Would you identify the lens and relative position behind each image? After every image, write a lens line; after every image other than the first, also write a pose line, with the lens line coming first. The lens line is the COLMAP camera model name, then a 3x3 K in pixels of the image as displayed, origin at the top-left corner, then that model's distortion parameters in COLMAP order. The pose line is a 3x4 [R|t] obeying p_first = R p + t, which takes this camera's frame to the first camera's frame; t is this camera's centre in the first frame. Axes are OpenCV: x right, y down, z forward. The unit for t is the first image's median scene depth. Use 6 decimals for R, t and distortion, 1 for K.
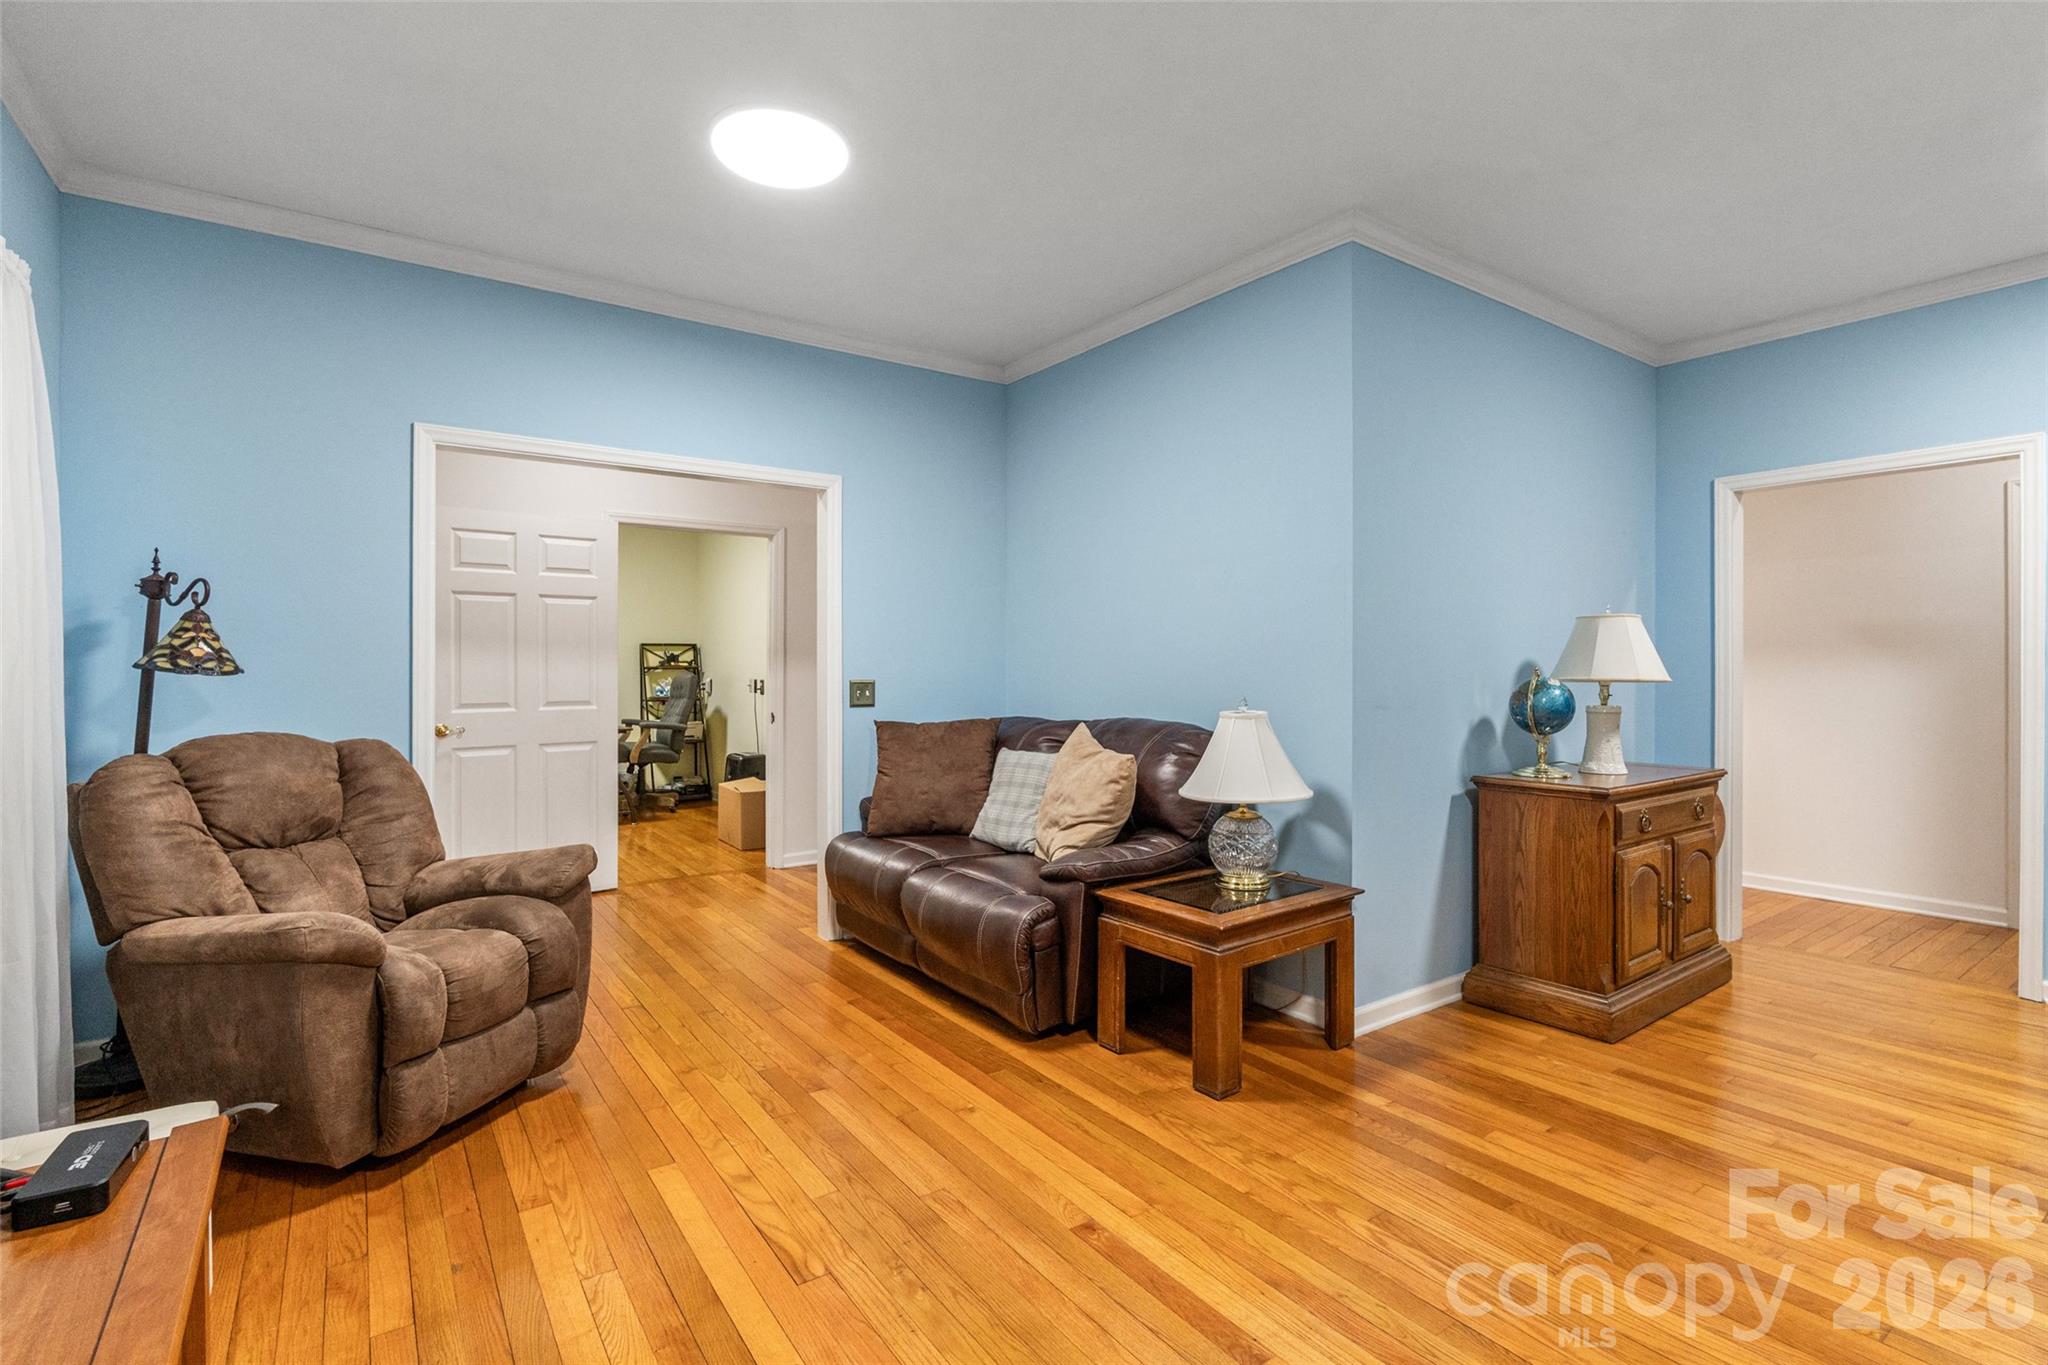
lens RADIAL K [[950.3, 0, 1019.4], [0, 950.3, 665.3], [0, 0, 1]] dist [0.003945, -0.001902]
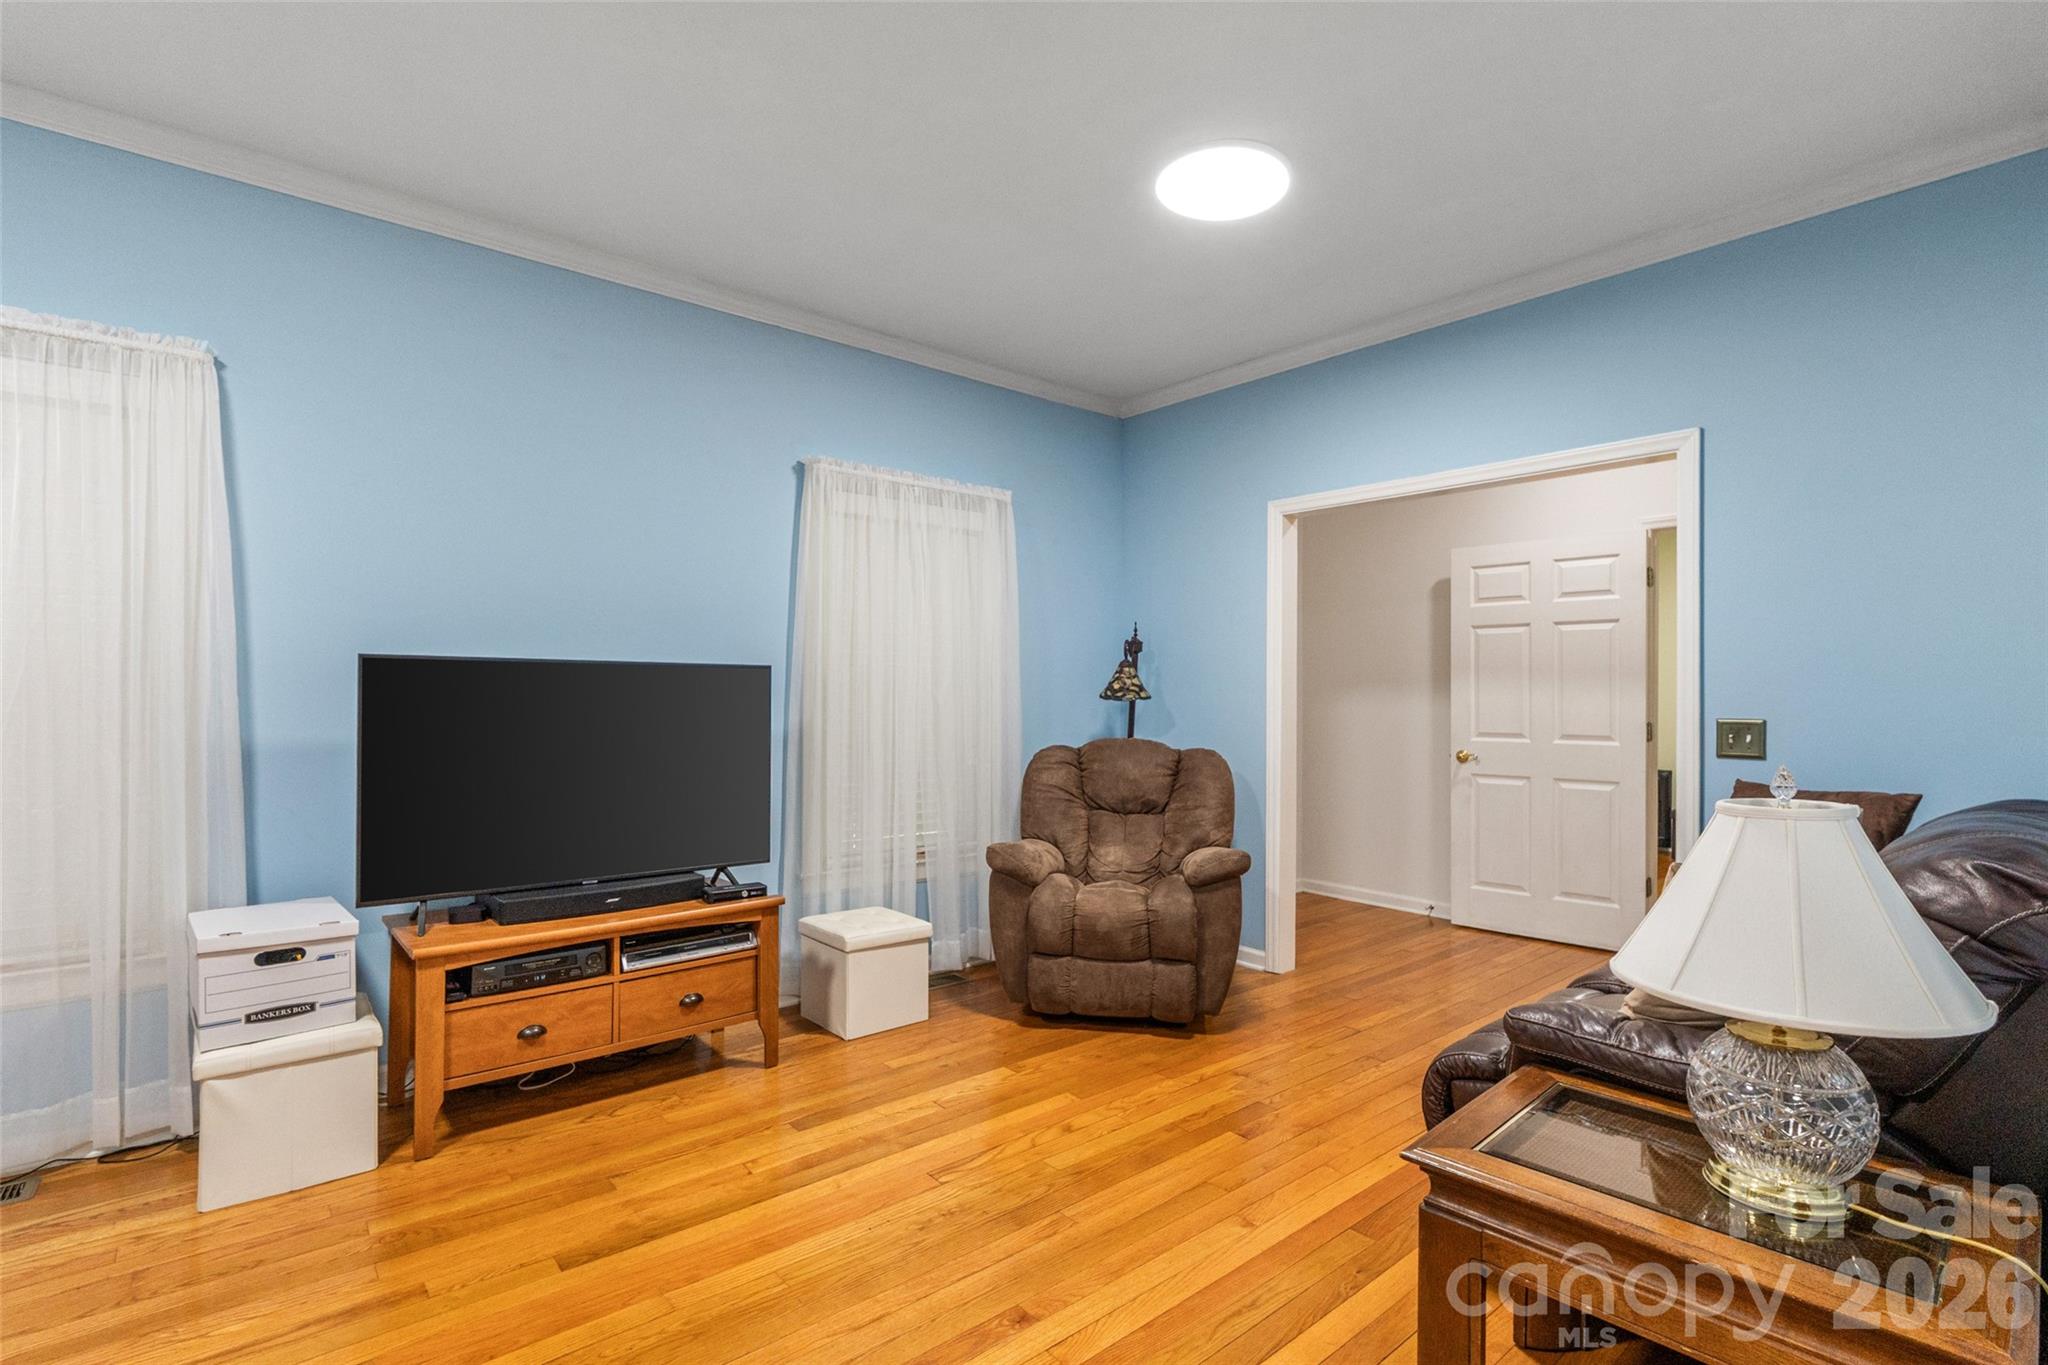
lens RADIAL K [[950.3, 0, 1014.6], [0, 950.3, 698.6], [0, 0, 1]] dist [0.003945, -0.001902]
pose [[0.099168, 0.005431, -0.995056, 0.707496], [-0.002999, 0.999982, 0.005159, -0.001645], [0.995066, 0.002472, 0.099182, 0.657788]]
